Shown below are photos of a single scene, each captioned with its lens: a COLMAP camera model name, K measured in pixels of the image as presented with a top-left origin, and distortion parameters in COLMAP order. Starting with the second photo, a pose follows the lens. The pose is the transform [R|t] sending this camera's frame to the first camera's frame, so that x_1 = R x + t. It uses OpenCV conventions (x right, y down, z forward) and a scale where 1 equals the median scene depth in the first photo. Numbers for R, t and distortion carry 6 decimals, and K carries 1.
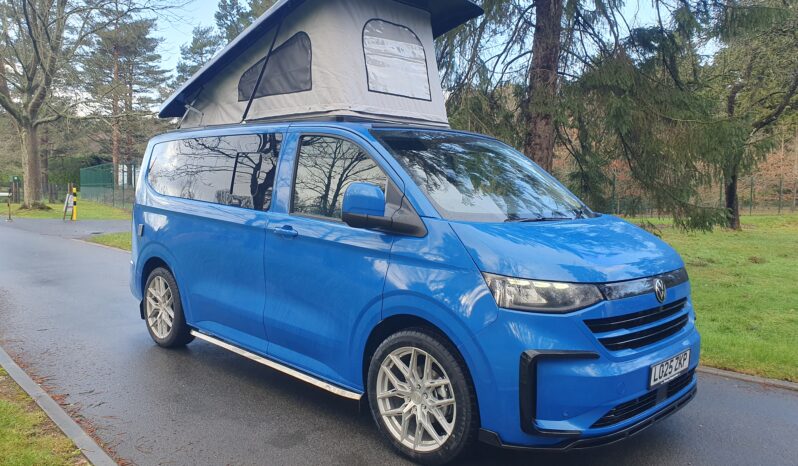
lens RADIAL K [[666.0, 0, 400.6], [0, 666.0, 260.9], [0, 0, 1]] dist [0.003354, 0.001670]
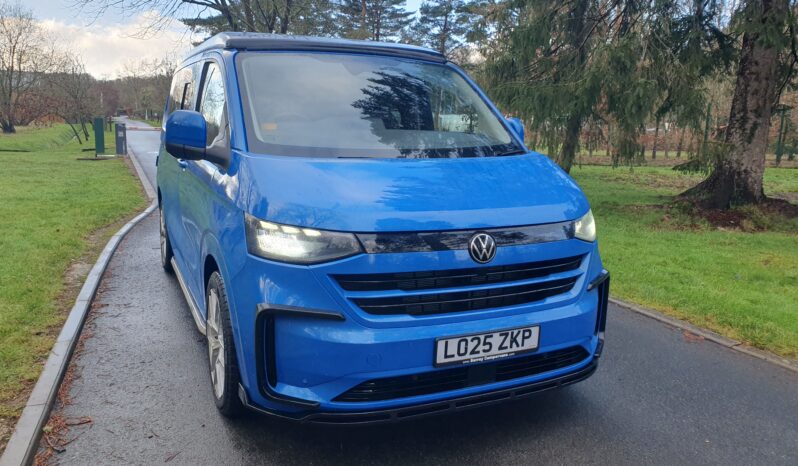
lens RADIAL K [[666.0, 0, 400.6], [0, 666.0, 260.9], [0, 0, 1]] dist [0.003354, 0.001670]
pose [[0.925467, 0.076522, -0.371020, 0.472063], [-0.044686, 0.994600, 0.093671, -0.006925], [0.376184, -0.070110, 0.923889, 0.186102]]
